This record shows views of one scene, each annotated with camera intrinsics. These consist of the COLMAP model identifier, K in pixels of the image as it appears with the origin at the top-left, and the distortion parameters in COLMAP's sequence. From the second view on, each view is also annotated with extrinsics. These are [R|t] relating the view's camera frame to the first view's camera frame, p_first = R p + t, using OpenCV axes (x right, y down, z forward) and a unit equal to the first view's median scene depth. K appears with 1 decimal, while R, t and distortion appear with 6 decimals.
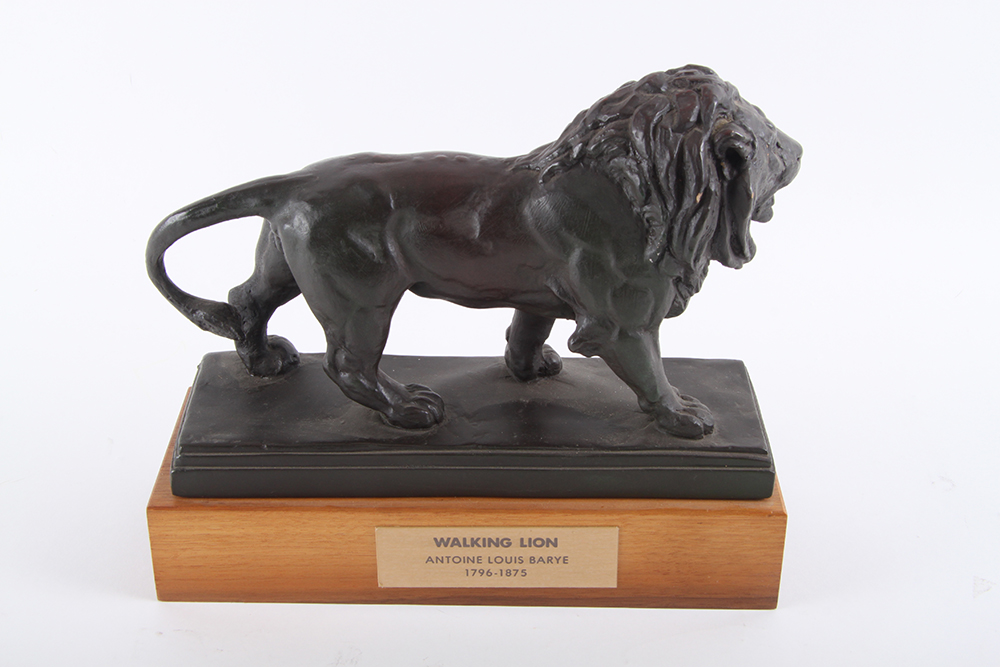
lens RADIAL K [[1705.5, 0, 496.5], [0, 1705.5, 333.0], [0, 0, 1]] dist [0.036276, 0.000000]
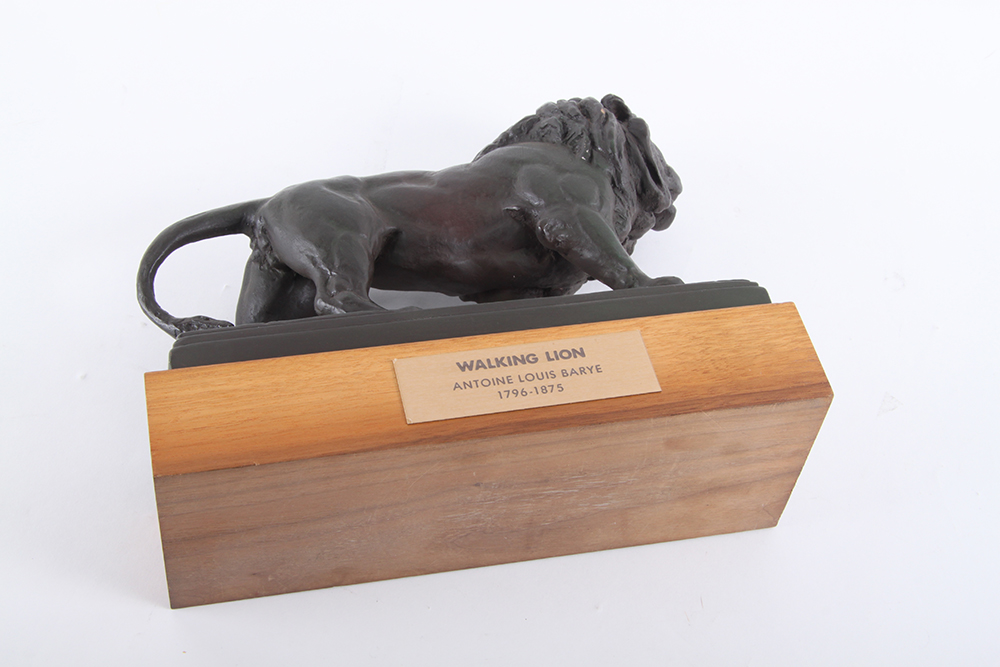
lens RADIAL K [[1735.0, 0, 502.9], [0, 1735.0, 333.7], [0, 0, 1]] dist [0.034271, 0.000000]
pose [[0.970957, -0.079803, 0.225553, -0.224888], [0.238666, 0.256977, -0.936483, 1.011522], [0.016773, 0.963117, 0.268560, 0.725907]]
